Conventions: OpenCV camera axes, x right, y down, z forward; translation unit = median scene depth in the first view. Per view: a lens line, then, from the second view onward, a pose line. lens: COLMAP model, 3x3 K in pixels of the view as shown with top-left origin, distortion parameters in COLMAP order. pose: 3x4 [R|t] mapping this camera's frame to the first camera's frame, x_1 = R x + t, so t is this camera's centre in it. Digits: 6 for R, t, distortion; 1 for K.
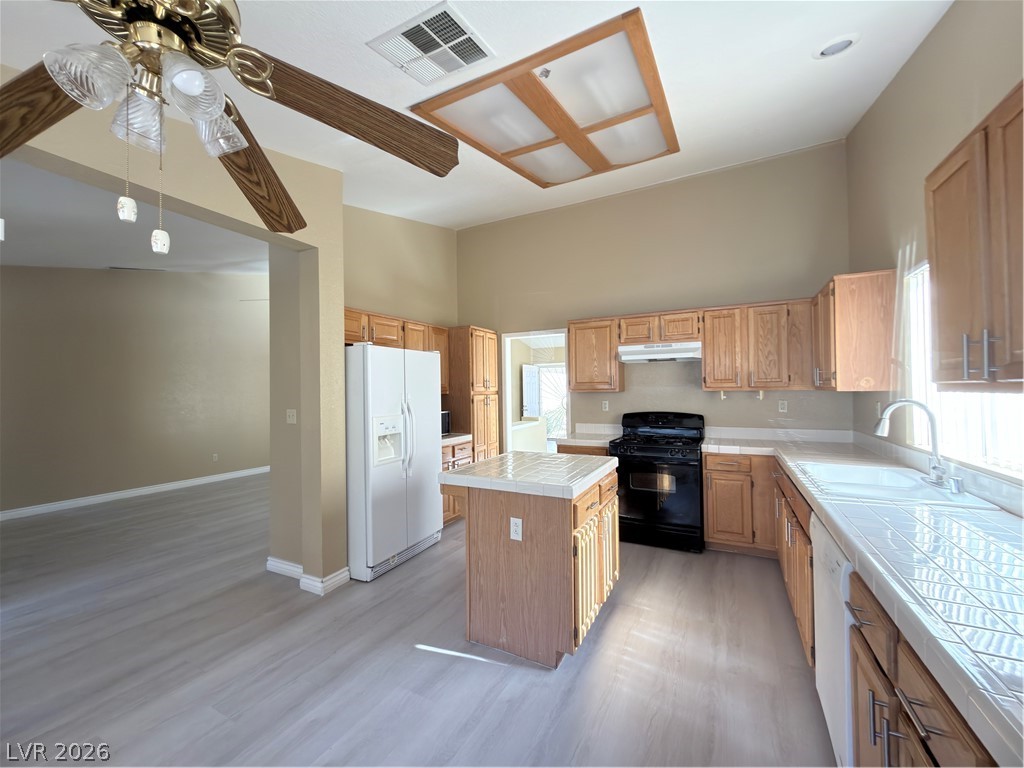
lens RADIAL K [[405.4, 0, 511.6], [0, 405.4, 384.9], [0, 0, 1]] dist [-0.000421, -0.001084]
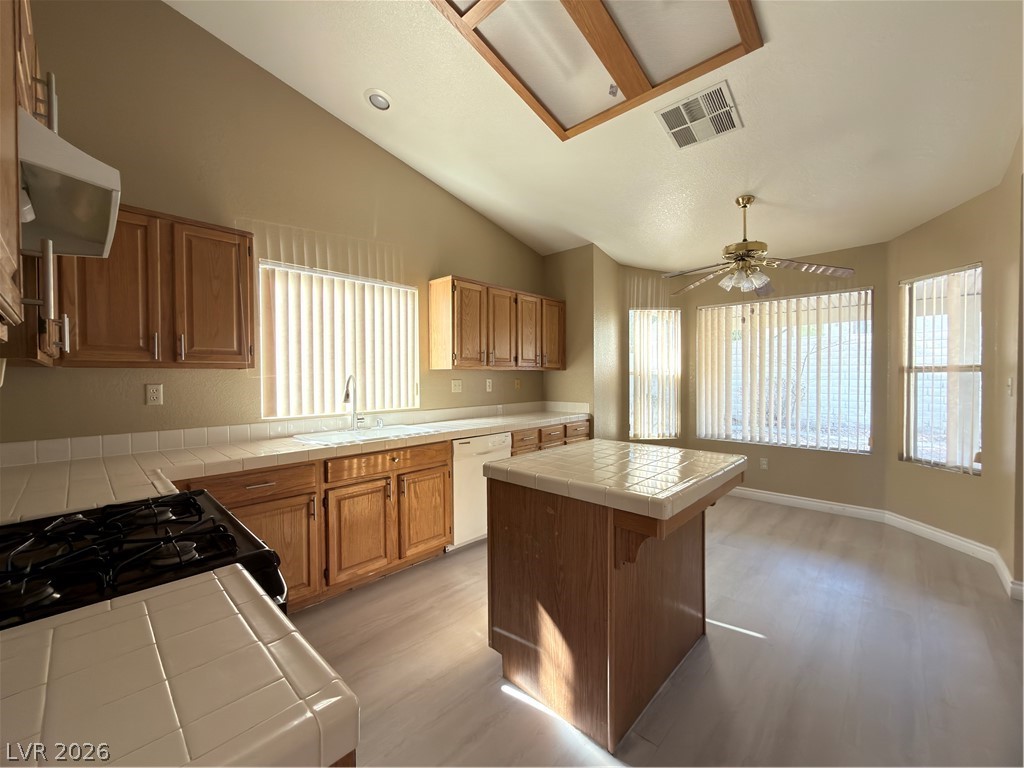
lens RADIAL K [[405.4, 0, 504.3], [0, 405.4, 383.1], [0, 0, 1]] dist [-0.000421, -0.001084]
pose [[-0.958196, 0.014039, 0.285769, 0.034473], [0.015552, 0.999874, 0.003026, 0.037588], [-0.285690, 0.007343, -0.958294, 1.229855]]
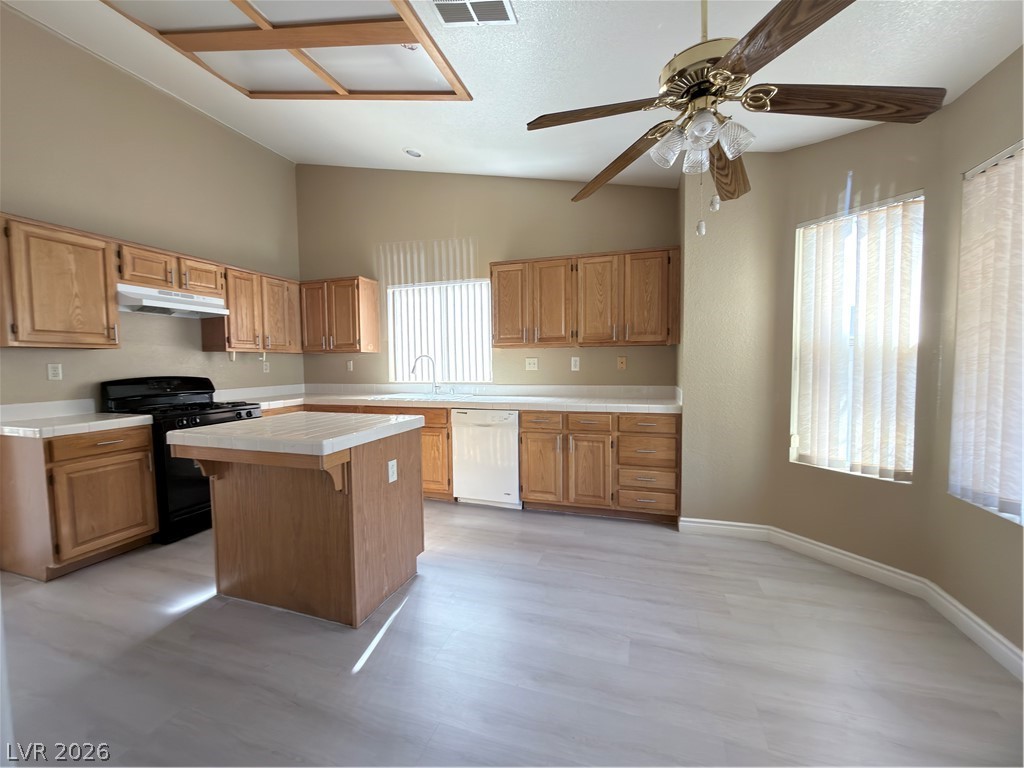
lens RADIAL K [[405.4, 0, 508.5], [0, 405.4, 383.8], [0, 0, 1]] dist [-0.000421, -0.001084]
pose [[-0.159817, -0.037221, 0.986445, -0.597267], [0.001280, 0.999280, 0.037913, 0.057534], [-0.987146, 0.007322, -0.159655, 0.507343]]
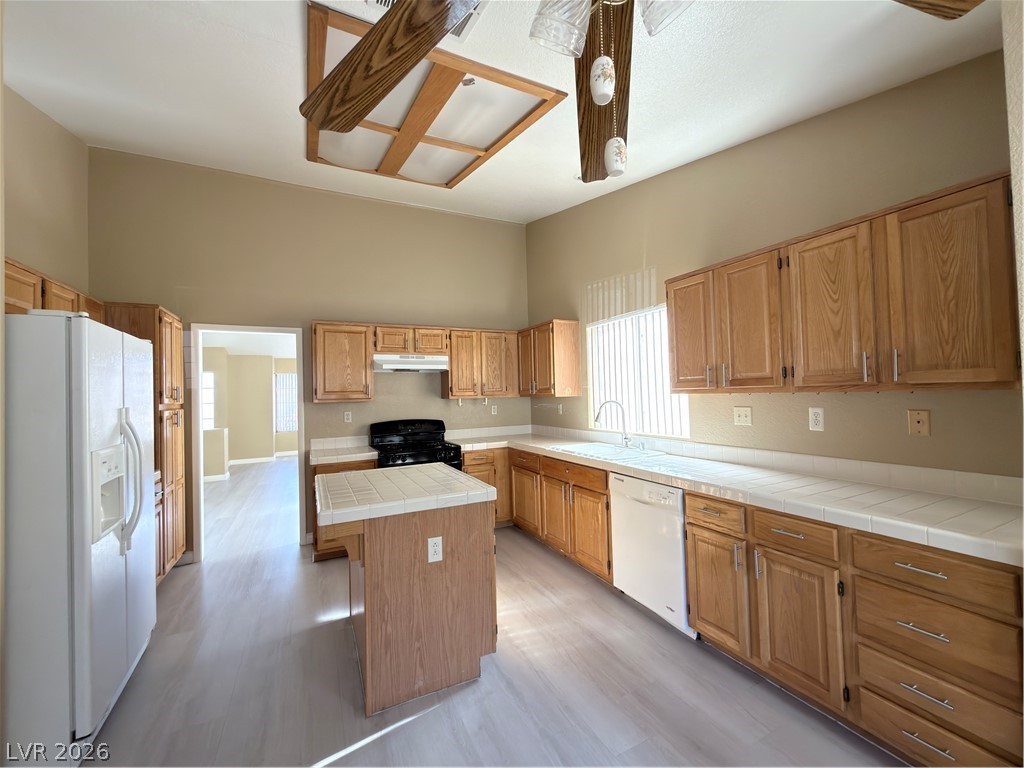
lens RADIAL K [[405.4, 0, 510.3], [0, 405.4, 384.1], [0, 0, 1]] dist [-0.000421, -0.001084]
pose [[0.590010, 0.018586, 0.807182, -0.364775], [0.008041, 0.999550, -0.028893, 0.007635], [-0.807356, 0.023538, 0.589595, 0.186151]]
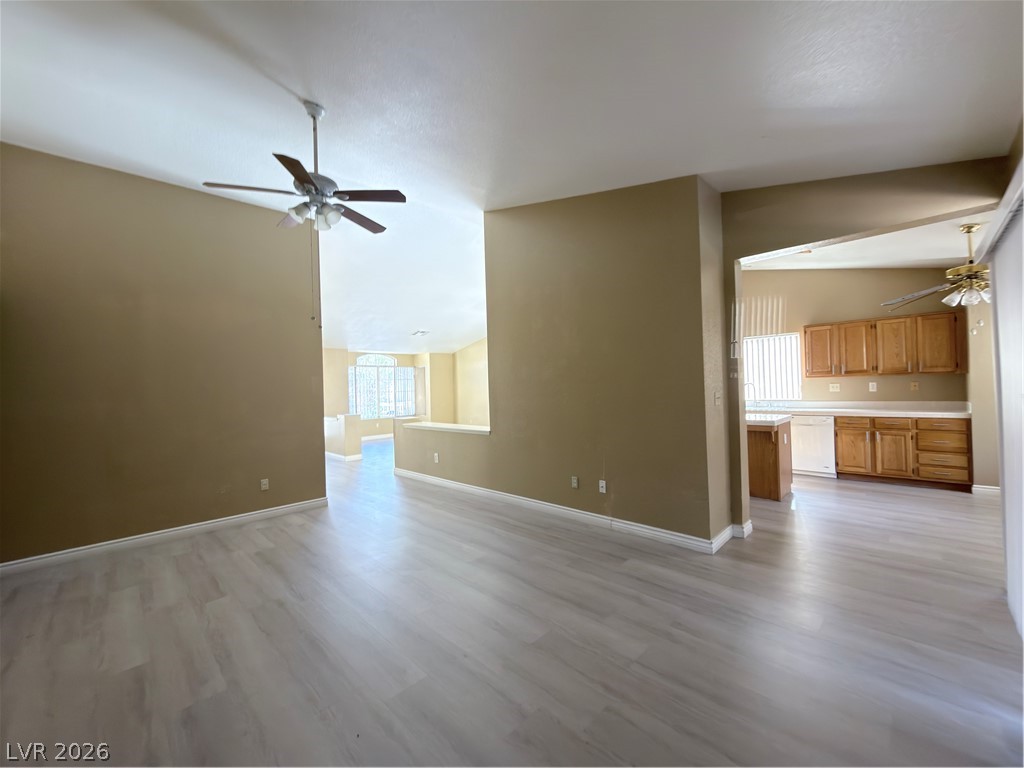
lens RADIAL K [[405.4, 0, 510.7], [0, 405.4, 385.2], [0, 0, 1]] dist [-0.000421, -0.001084]
pose [[0.303178, 0.009070, 0.952891, -1.492119], [0.013290, 0.999817, -0.013745, 0.042272], [-0.952841, 0.016831, 0.303003, 1.020813]]
